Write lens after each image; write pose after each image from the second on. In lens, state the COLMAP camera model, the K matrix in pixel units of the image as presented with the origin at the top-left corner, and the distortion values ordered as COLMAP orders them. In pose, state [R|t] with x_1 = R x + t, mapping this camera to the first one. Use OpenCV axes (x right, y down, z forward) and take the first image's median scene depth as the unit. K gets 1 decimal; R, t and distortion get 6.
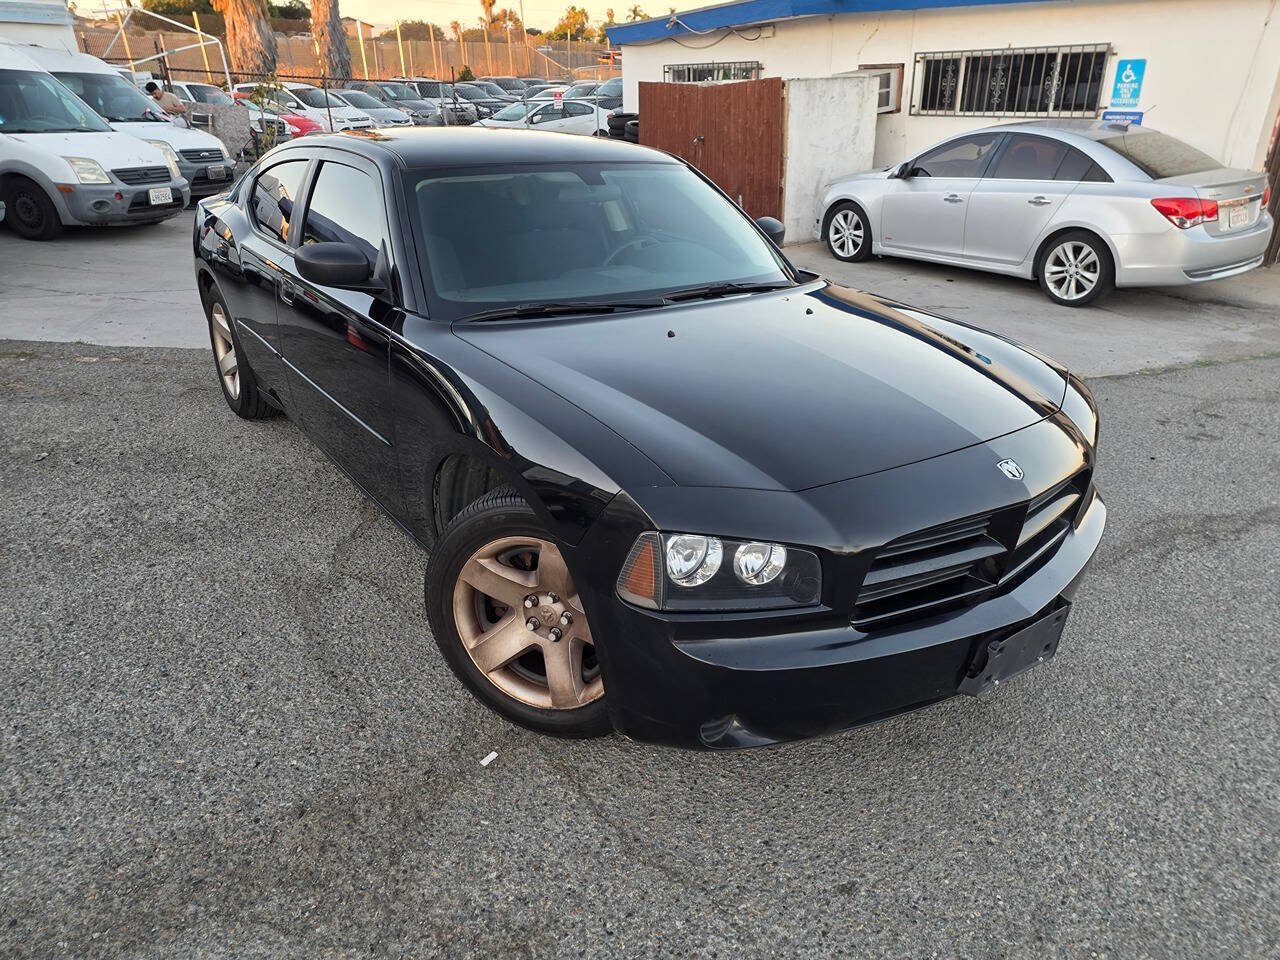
lens RADIAL K [[852.4, 0, 642.3], [0, 852.4, 486.6], [0, 0, 1]] dist [0.105368, -0.088487]
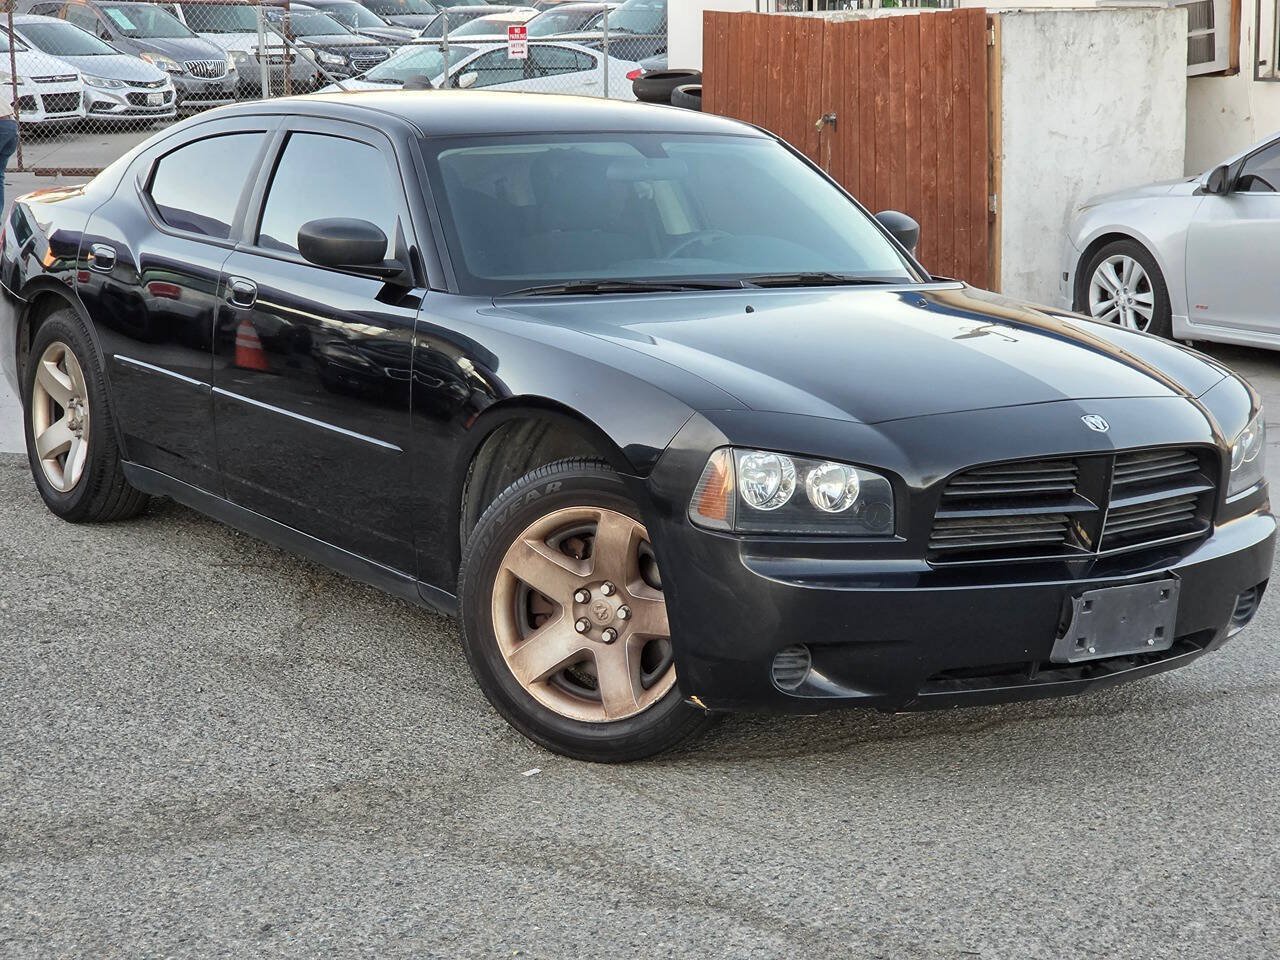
lens RADIAL K [[2281.8, 0, 640.0], [0, 2281.8, 480.0], [0, 0, 1]] dist [-0.168289, 2.218074]
pose [[0.999540, 0.013749, -0.027036, -0.002424], [-0.019496, 0.974065, -0.225429, 0.112601], [0.023235, 0.225852, 0.973884, -0.264638]]
